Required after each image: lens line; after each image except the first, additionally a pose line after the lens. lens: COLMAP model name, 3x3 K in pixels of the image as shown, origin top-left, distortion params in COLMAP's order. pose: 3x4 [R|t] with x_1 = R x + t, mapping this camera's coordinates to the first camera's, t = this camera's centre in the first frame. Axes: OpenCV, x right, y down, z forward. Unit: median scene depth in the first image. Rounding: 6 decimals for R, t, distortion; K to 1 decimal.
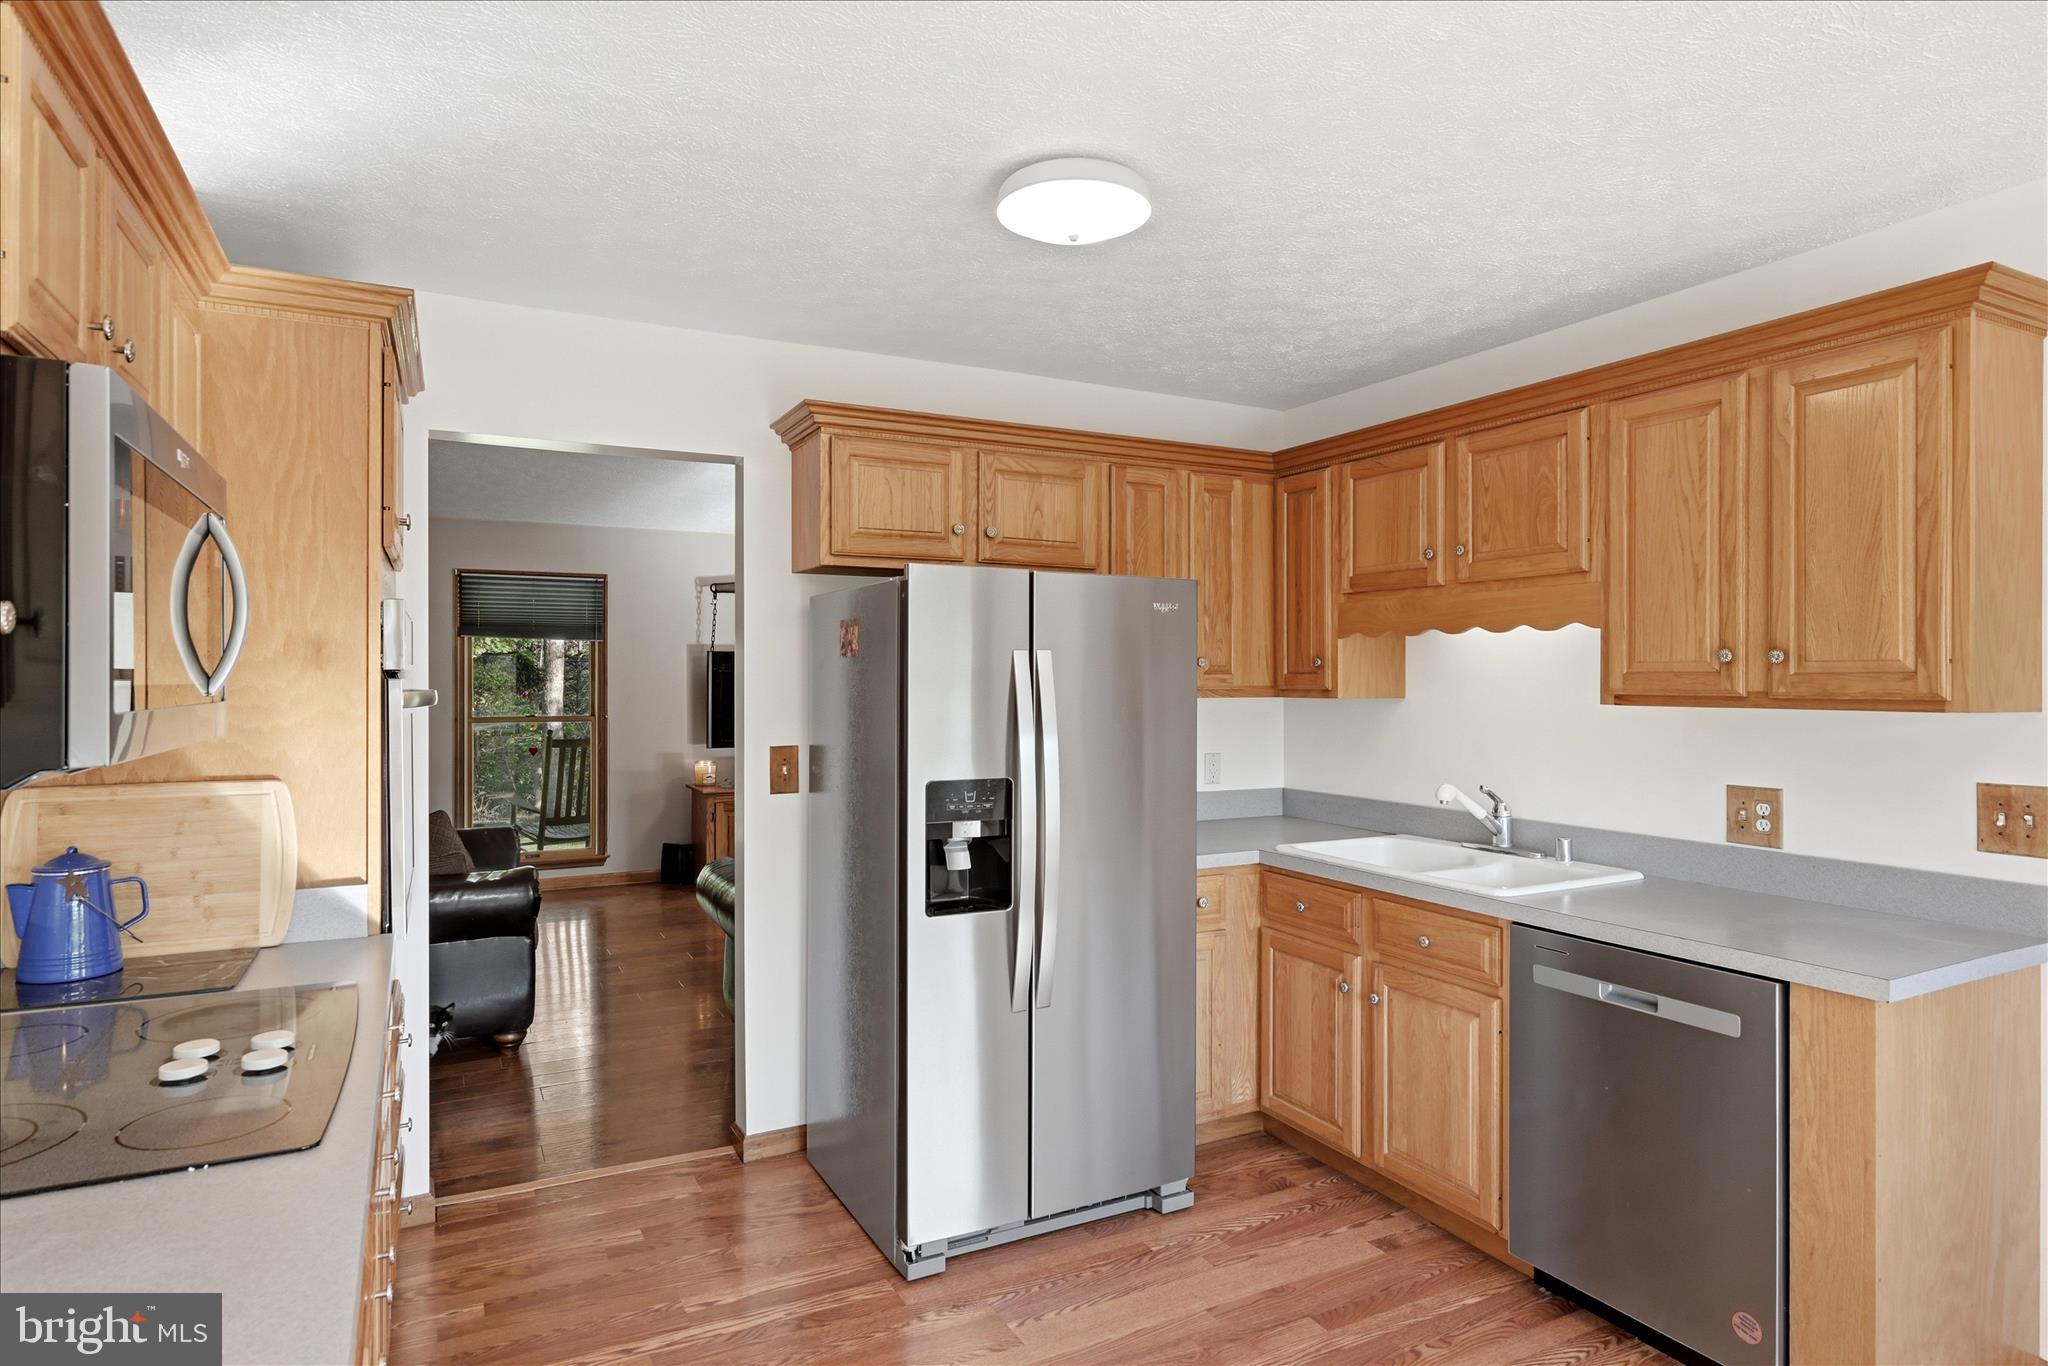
lens RADIAL K [[1141.3, 0, 1024.0], [0, 1141.3, 683.0], [0, 0, 1]] dist [-0.000690, -0.000085]
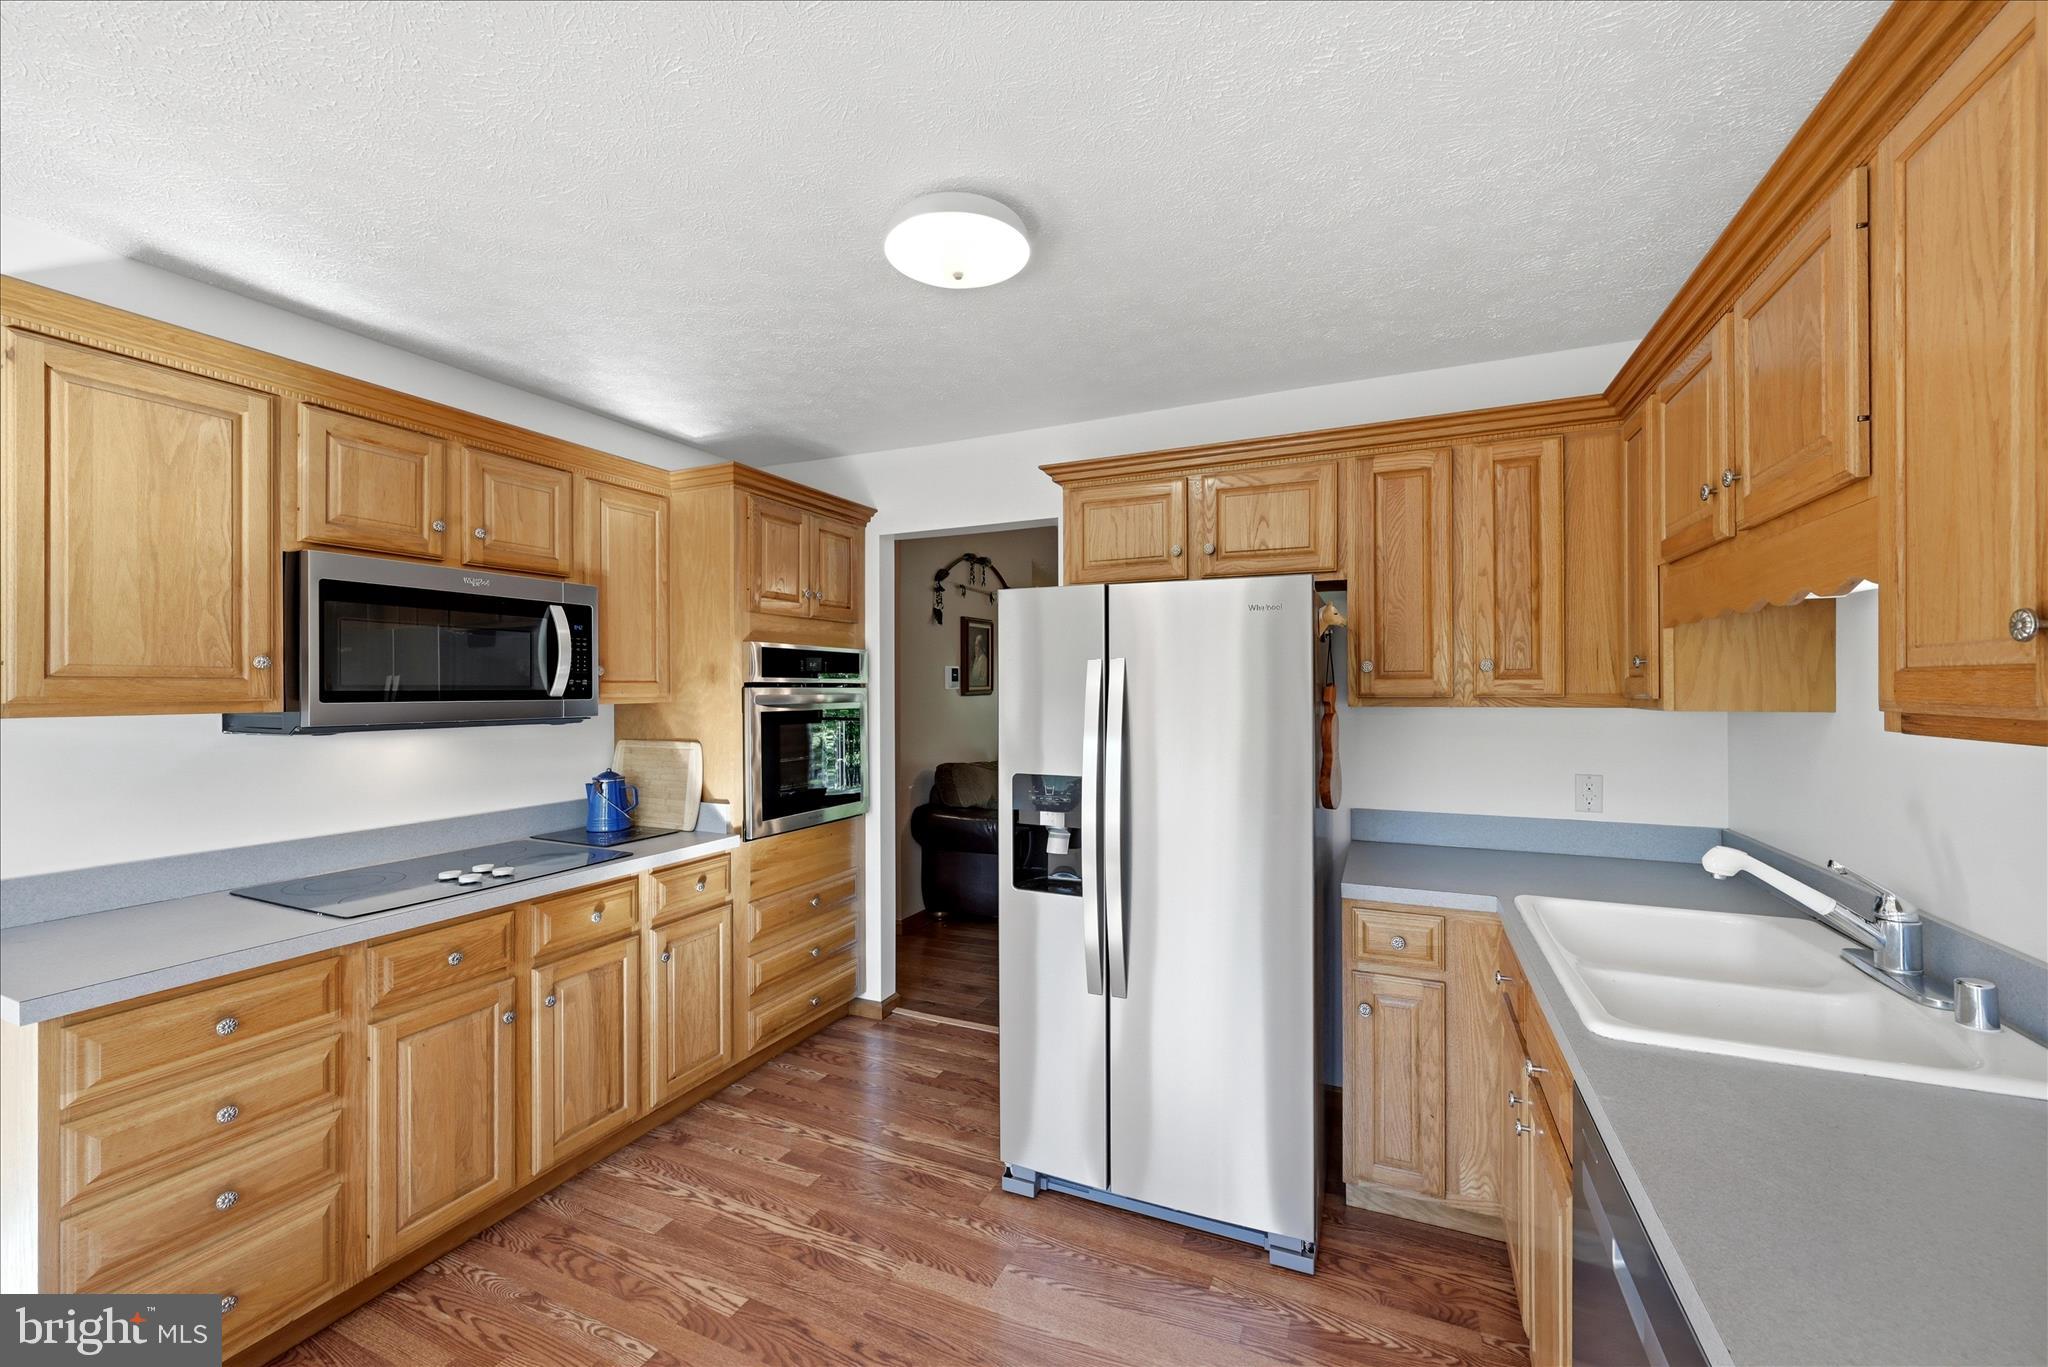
lens RADIAL K [[811.1, 0, 1020.5], [0, 811.1, 689.7], [0, 0, 1]] dist [0.000158, -0.000172]
pose [[0.616822, 0.000092, -0.787102, 0.522155], [0.001029, 0.999999, 0.000923, -0.001148], [0.787102, -0.001379, 0.616822, 0.441364]]
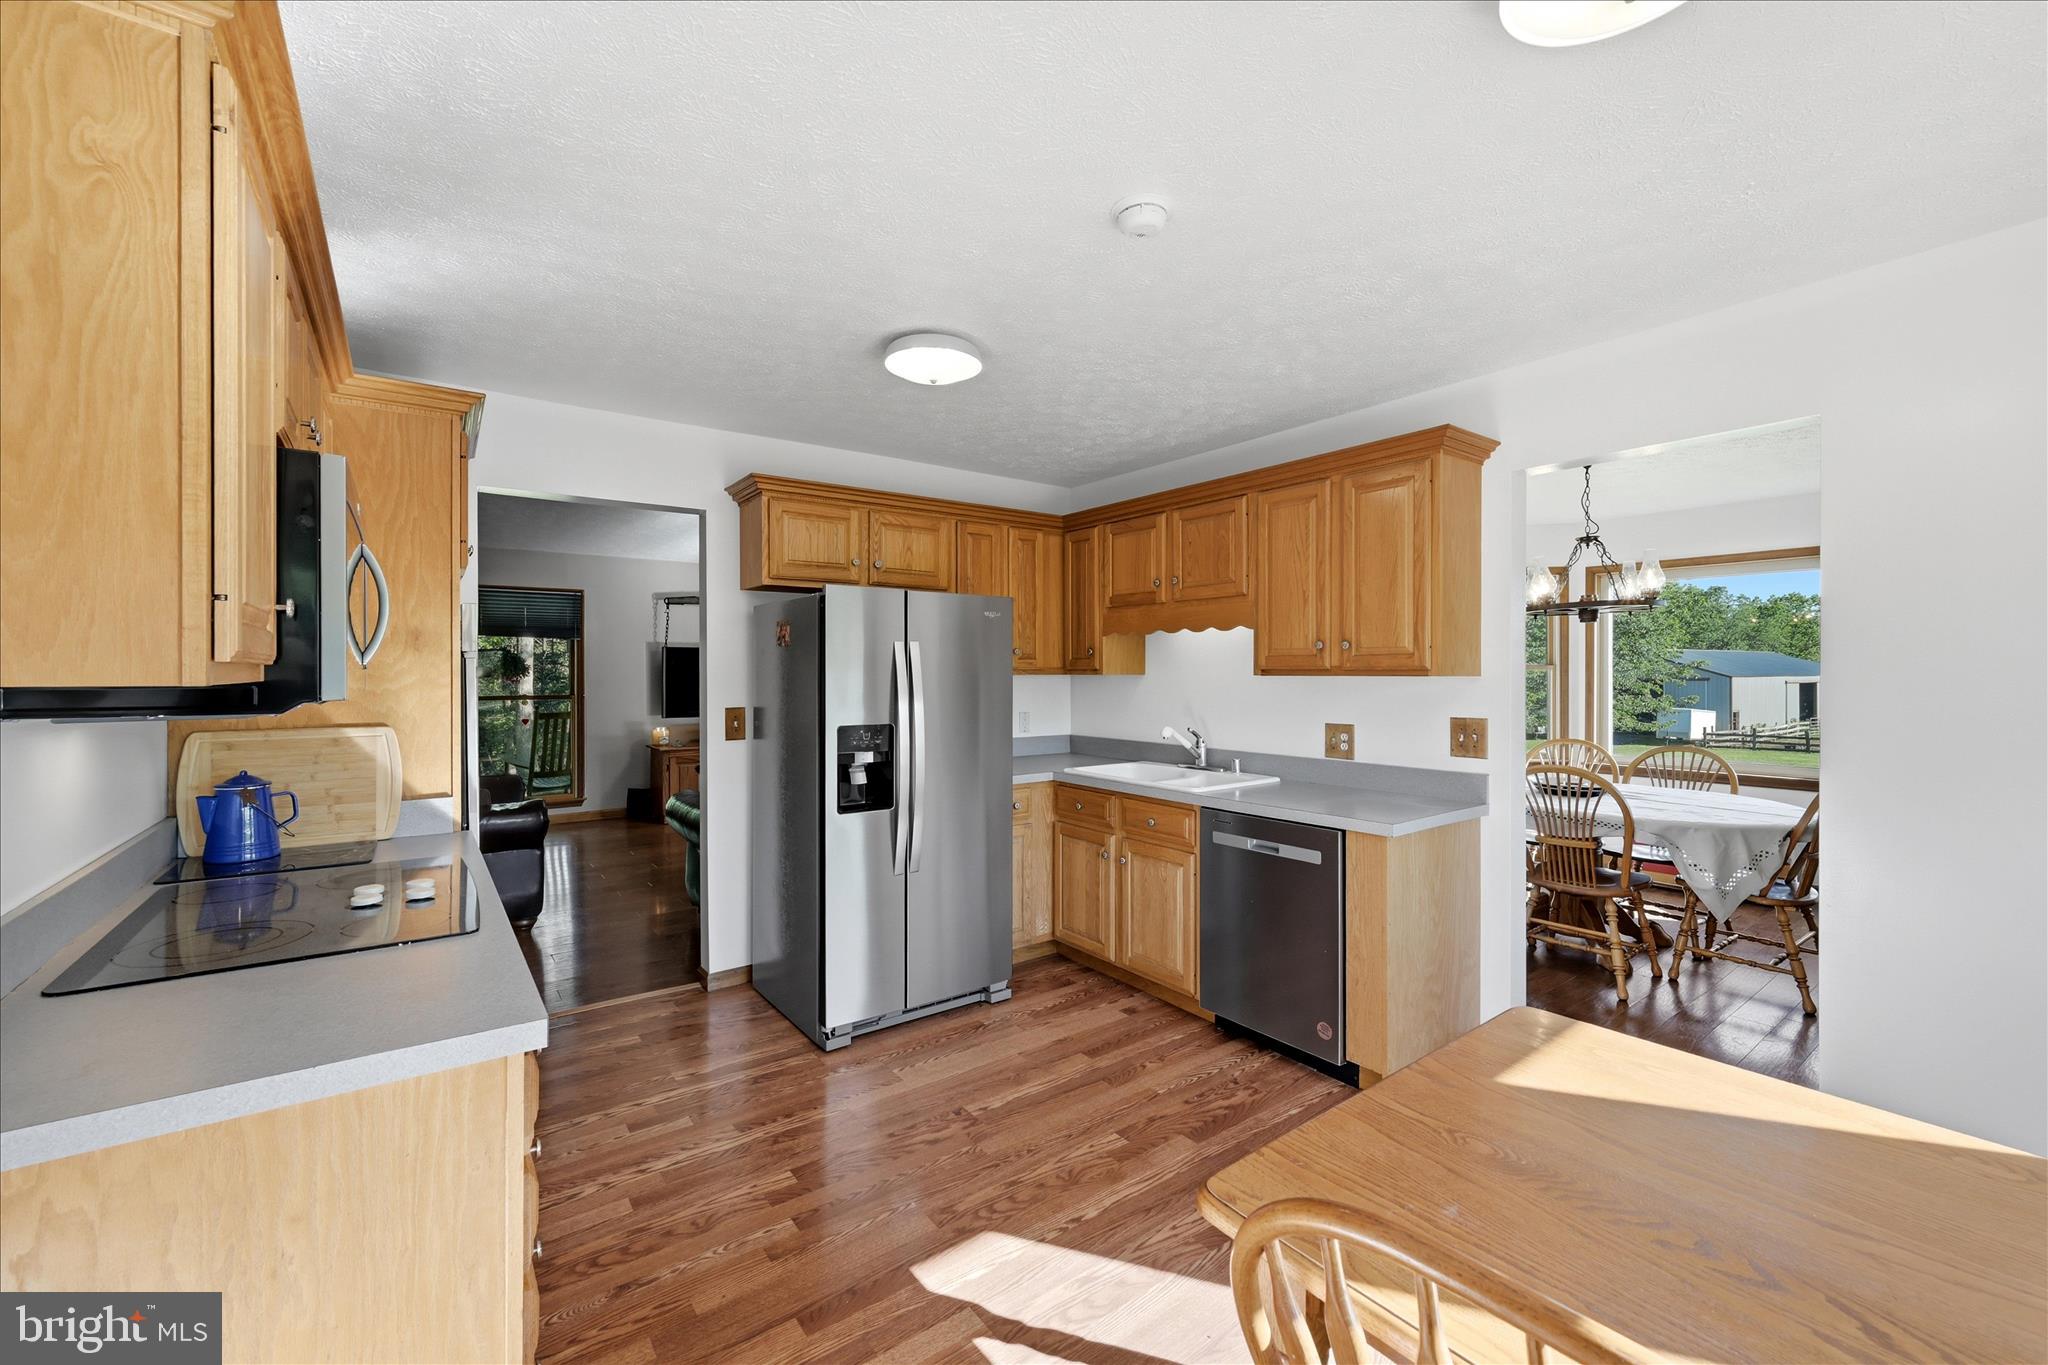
lens RADIAL K [[824.8, 0, 1018.5], [0, 824.8, 676.8], [0, 0, 1]] dist [-0.000461, -0.000091]
pose [[0.988791, -0.002737, 0.149280, -0.009284], [0.002185, 0.999990, 0.003860, 0.014305], [-0.149289, -0.003491, 0.988787, -0.121138]]
